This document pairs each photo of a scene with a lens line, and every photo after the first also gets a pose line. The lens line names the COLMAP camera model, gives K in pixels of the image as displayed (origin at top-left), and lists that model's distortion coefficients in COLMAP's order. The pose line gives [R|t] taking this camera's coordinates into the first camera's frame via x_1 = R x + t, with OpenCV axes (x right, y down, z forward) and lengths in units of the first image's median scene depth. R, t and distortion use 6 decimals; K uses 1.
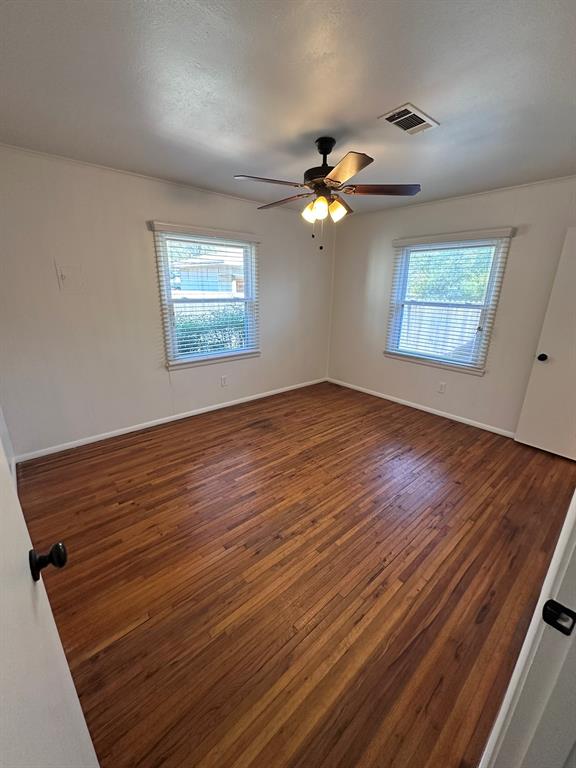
lens RADIAL K [[307.9, 0, 289.0], [0, 307.9, 382.6], [0, 0, 1]] dist [-0.002365, 0.000199]
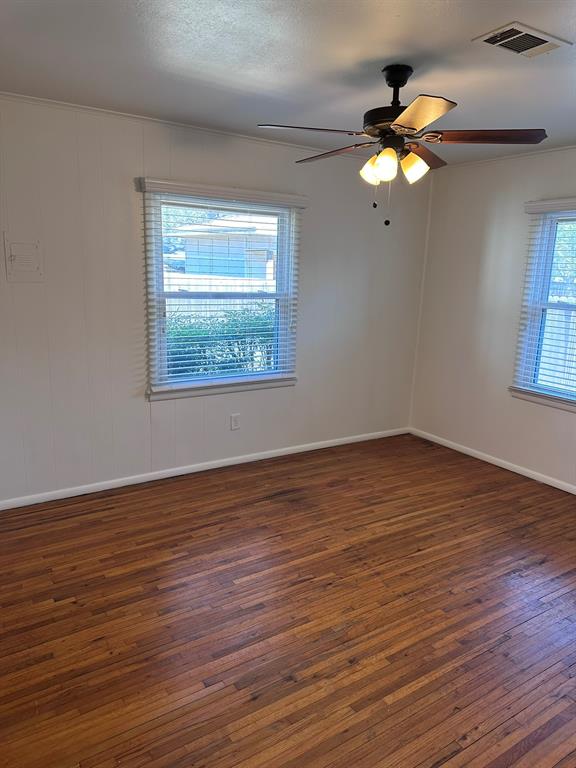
lens RADIAL K [[540.3, 0, 289.3], [0, 540.3, 377.3], [0, 0, 1]] dist [0.080289, -0.096251]
pose [[0.989839, 0.045166, -0.134828, 0.058690], [-0.058853, 0.993313, -0.099326, 0.009299], [0.129440, 0.106252, 0.985878, -0.102857]]
